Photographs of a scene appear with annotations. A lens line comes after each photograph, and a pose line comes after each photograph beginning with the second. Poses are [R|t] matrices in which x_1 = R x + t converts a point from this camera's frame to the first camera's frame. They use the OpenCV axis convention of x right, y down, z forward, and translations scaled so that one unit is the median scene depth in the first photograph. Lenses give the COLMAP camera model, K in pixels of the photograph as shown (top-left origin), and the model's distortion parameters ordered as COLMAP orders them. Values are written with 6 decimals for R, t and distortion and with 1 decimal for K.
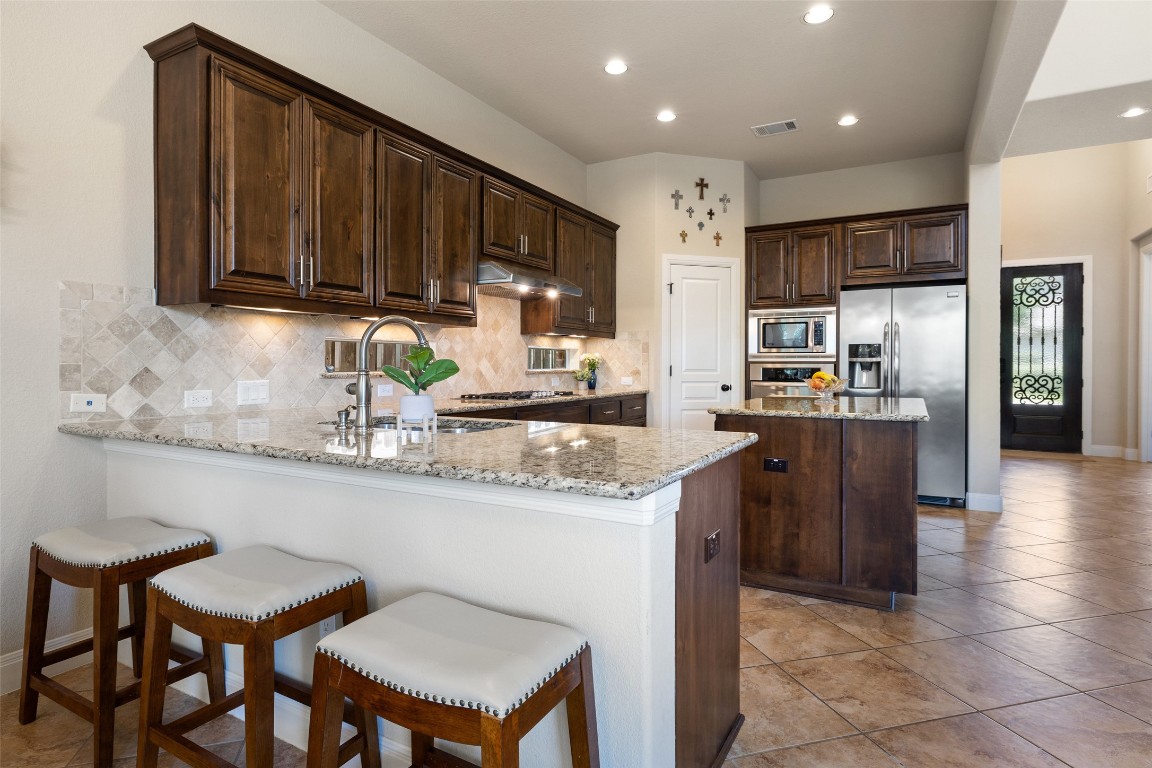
lens RADIAL K [[609.9, 0, 575.2], [0, 609.9, 375.5], [0, 0, 1]] dist [-0.002901, -0.000245]
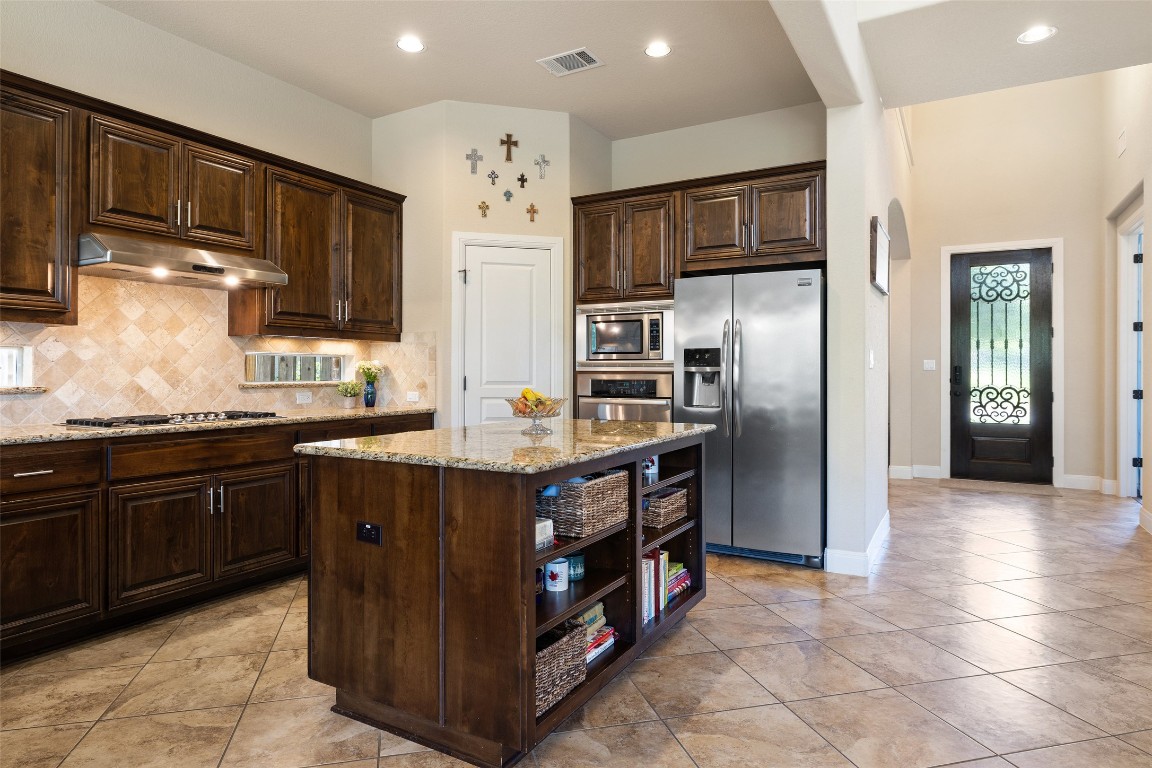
lens RADIAL K [[671.0, 0, 576.2], [0, 671.0, 378.2], [0, 0, 1]] dist [-0.003087, -0.000808]
pose [[0.999916, -0.000189, -0.012978, 0.311562], [0.000087, 0.999969, -0.007875, -0.007626], [0.012979, 0.007874, 0.999885, 0.157513]]
